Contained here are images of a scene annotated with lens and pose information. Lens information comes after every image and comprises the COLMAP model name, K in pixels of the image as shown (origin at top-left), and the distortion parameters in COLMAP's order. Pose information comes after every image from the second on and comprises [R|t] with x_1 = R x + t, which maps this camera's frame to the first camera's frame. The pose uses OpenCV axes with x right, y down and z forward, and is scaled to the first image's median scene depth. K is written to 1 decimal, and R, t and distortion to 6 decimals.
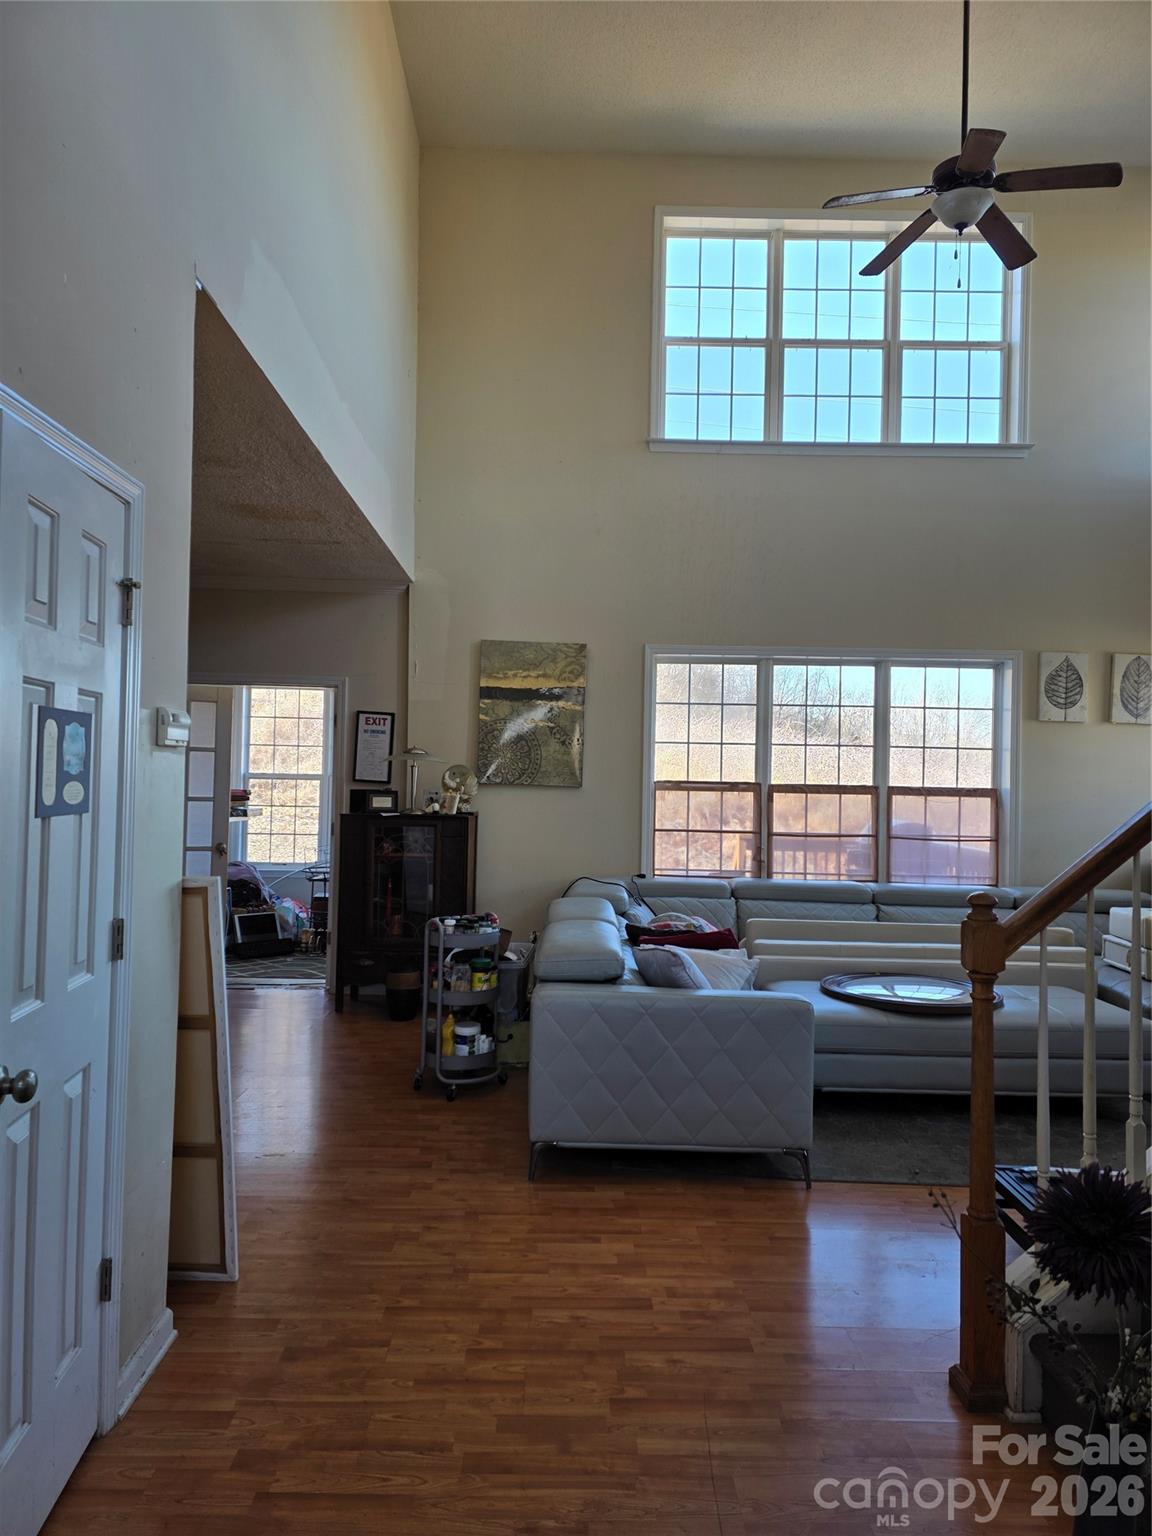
lens RADIAL K [[1028.4, 0, 576.0], [0, 1028.4, 768.0], [0, 0, 1]] dist [0.000027, 0.000254]
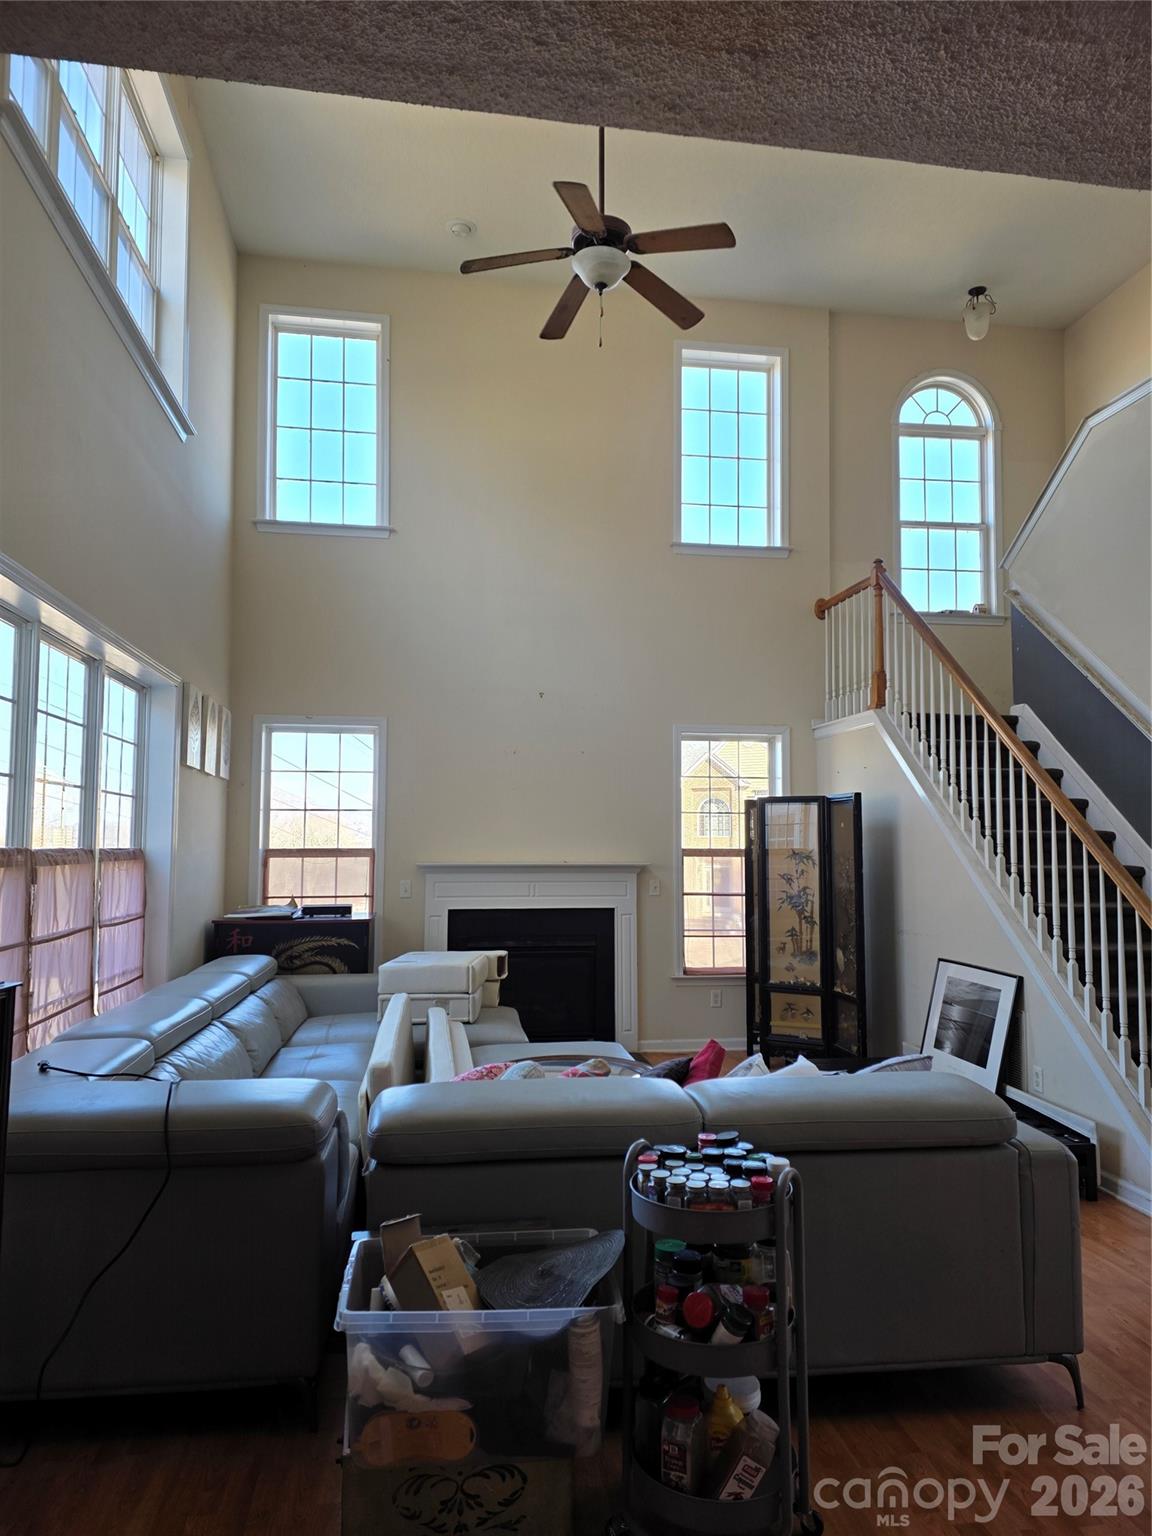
lens RADIAL K [[1028.4, 0, 576.0], [0, 1028.4, 768.0], [0, 0, 1]] dist [0.000027, 0.000254]
pose [[0.808713, 0.023961, 0.587715, -0.252667], [0.011168, 0.998364, -0.056070, -0.005092], [-0.588097, 0.051908, 0.807123, 0.069091]]
